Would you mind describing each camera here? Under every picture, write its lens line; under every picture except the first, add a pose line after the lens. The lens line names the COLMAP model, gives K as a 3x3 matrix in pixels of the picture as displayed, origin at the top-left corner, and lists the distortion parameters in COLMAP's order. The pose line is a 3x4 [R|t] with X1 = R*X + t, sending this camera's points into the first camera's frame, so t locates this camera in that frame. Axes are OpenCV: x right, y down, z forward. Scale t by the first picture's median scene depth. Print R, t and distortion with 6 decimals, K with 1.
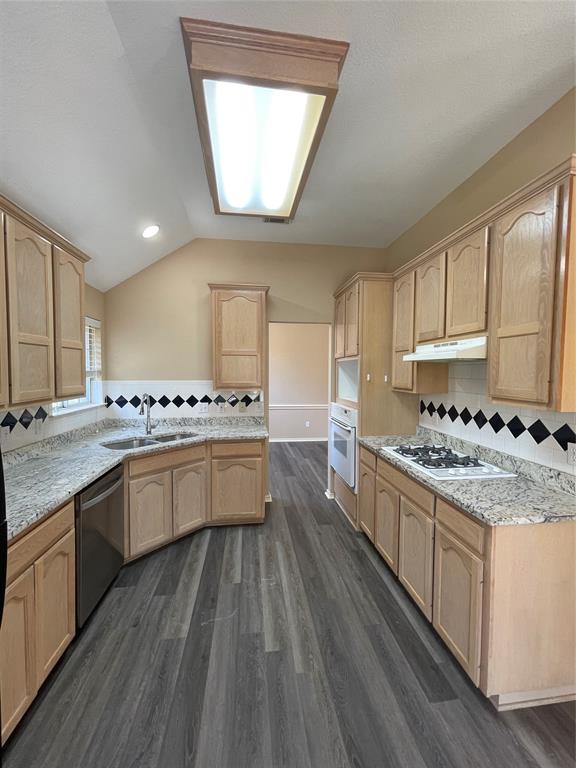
lens RADIAL K [[310.2, 0, 285.5], [0, 310.2, 382.2], [0, 0, 1]] dist [0.001506, -0.000392]
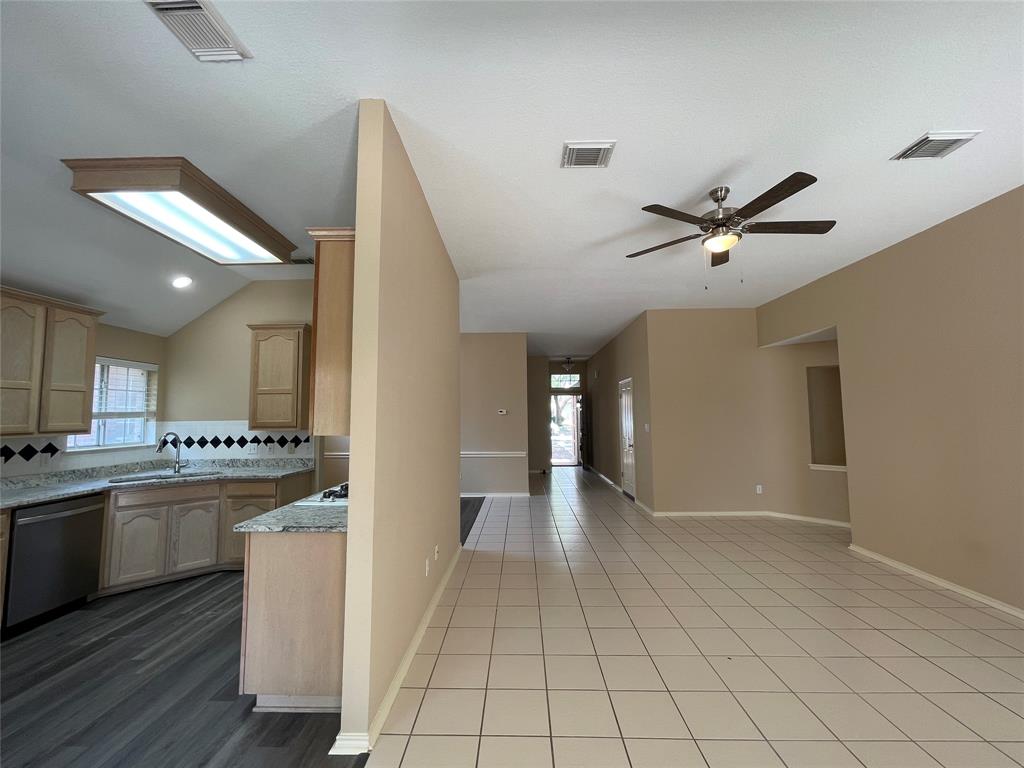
lens RADIAL K [[413.6, 0, 508.0], [0, 413.6, 385.2], [0, 0, 1]] dist [0.001506, -0.000392]
pose [[0.988018, -0.024683, -0.152352, 1.077250], [0.007977, 0.993976, -0.109304, 0.048925], [0.154132, 0.106779, 0.982263, -0.248236]]
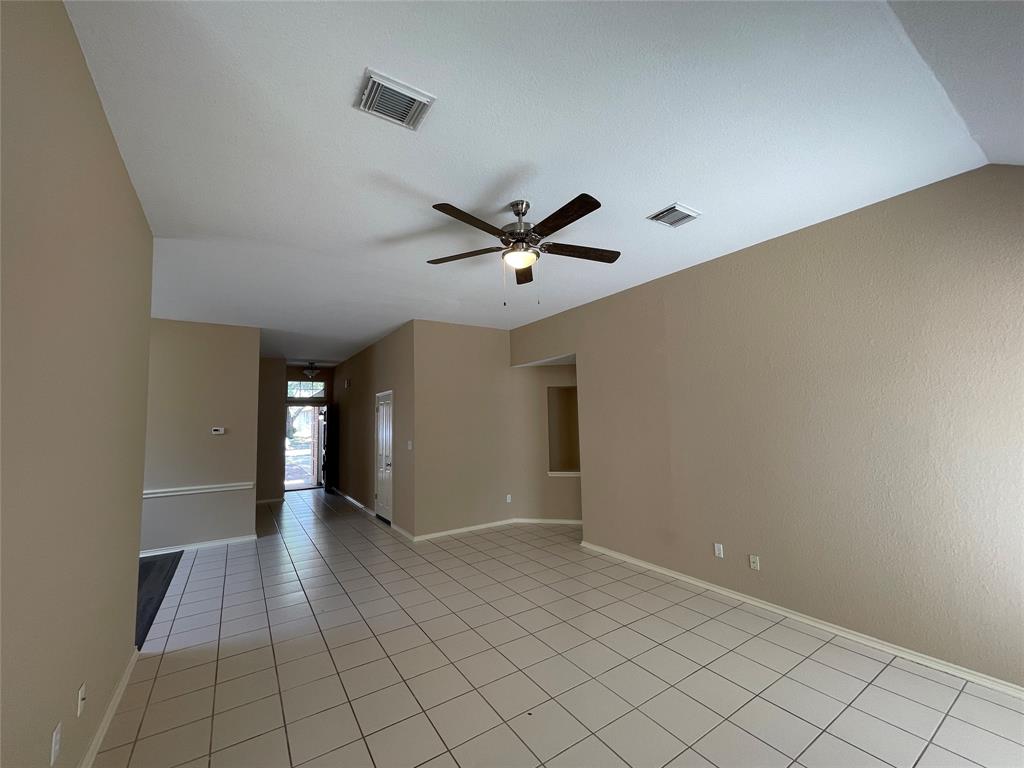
lens RADIAL K [[413.6, 0, 501.7], [0, 413.6, 384.9], [0, 0, 1]] dist [0.001506, -0.000392]
pose [[0.898224, 0.010356, 0.439416, 0.963373], [0.041613, 0.993228, -0.108471, -0.027360], [-0.437563, 0.115716, 0.891711, 0.050039]]
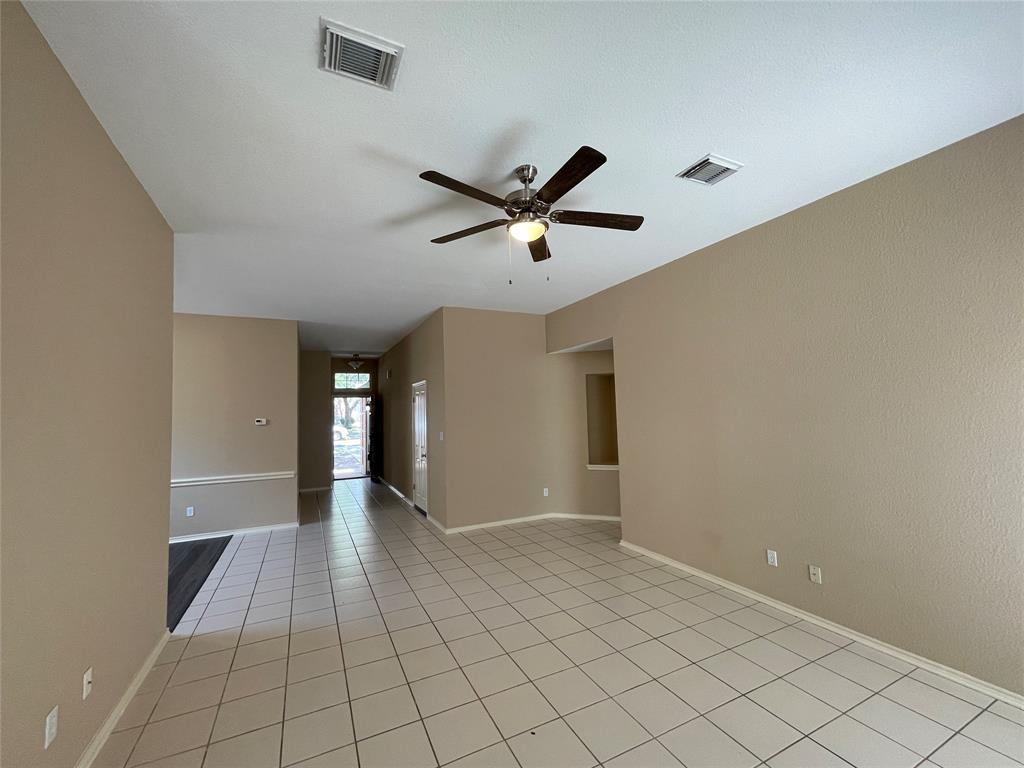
lens RADIAL K [[413.6, 0, 507.5], [0, 413.6, 384.2], [0, 0, 1]] dist [0.001506, -0.000392]
pose [[0.947130, -0.010997, 0.320660, 1.139618], [0.042841, 0.994798, -0.092424, -0.022533], [-0.317976, 0.101275, 0.942674, 0.092243]]
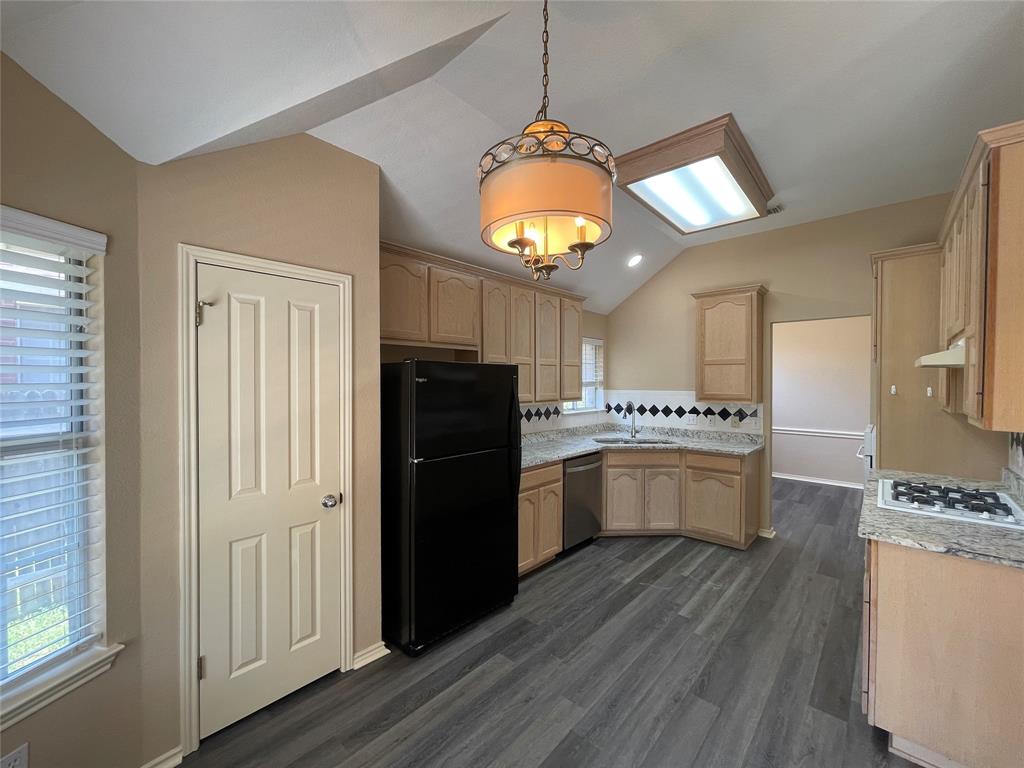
lens RADIAL K [[413.6, 0, 509.9], [0, 413.6, 384.9], [0, 0, 1]] dist [0.001506, -0.000392]
pose [[0.648314, 0.004935, -0.761357, 0.521676], [-0.025330, 0.999565, -0.015090, 0.013090], [0.760952, 0.029068, 0.648157, -0.403563]]
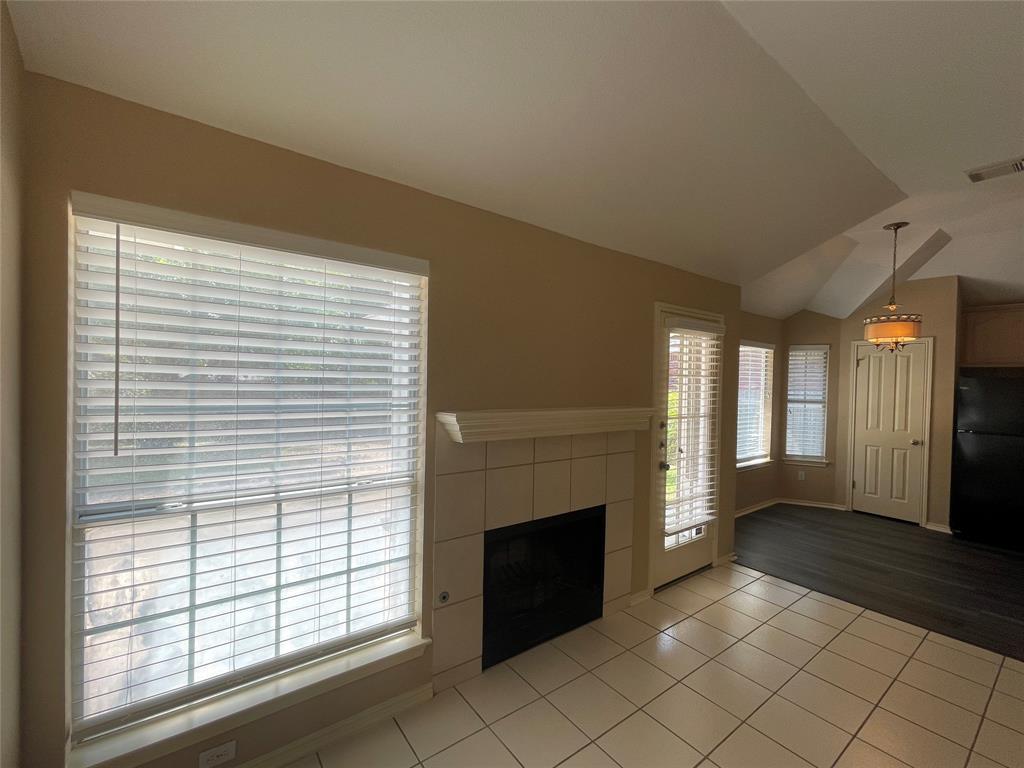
lens RADIAL K [[438.4, 0, 508.4], [0, 438.4, 385.9], [0, 0, 1]] dist [-0.001557, 0.001372]
pose [[-0.870119, -0.020916, -0.492398, 2.279337], [-0.048921, 0.997830, 0.044062, -0.002927], [0.490408, 0.062428, -0.869254, 0.726424]]
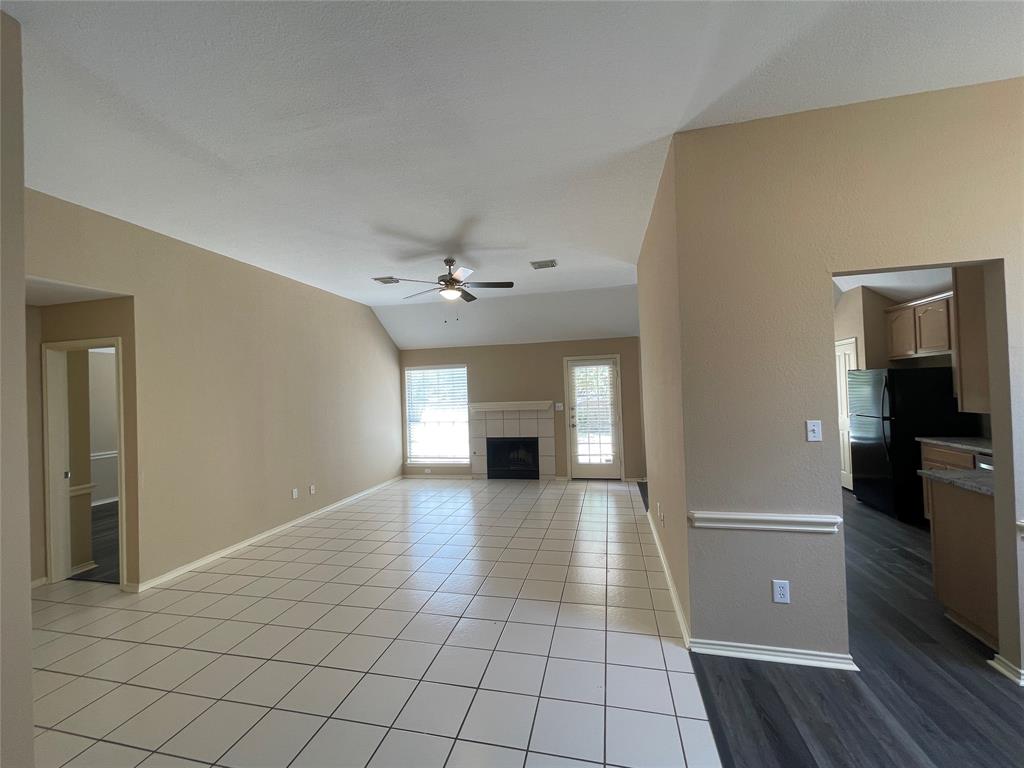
lens RADIAL K [[413.6, 0, 506.2], [0, 413.6, 380.6], [0, 0, 1]] dist [0.001506, -0.000392]
pose [[-0.936764, 0.033057, 0.348398, 0.626881], [0.038568, 0.999216, 0.008893, -0.090672], [-0.347831, 0.021768, -0.937305, 2.726537]]
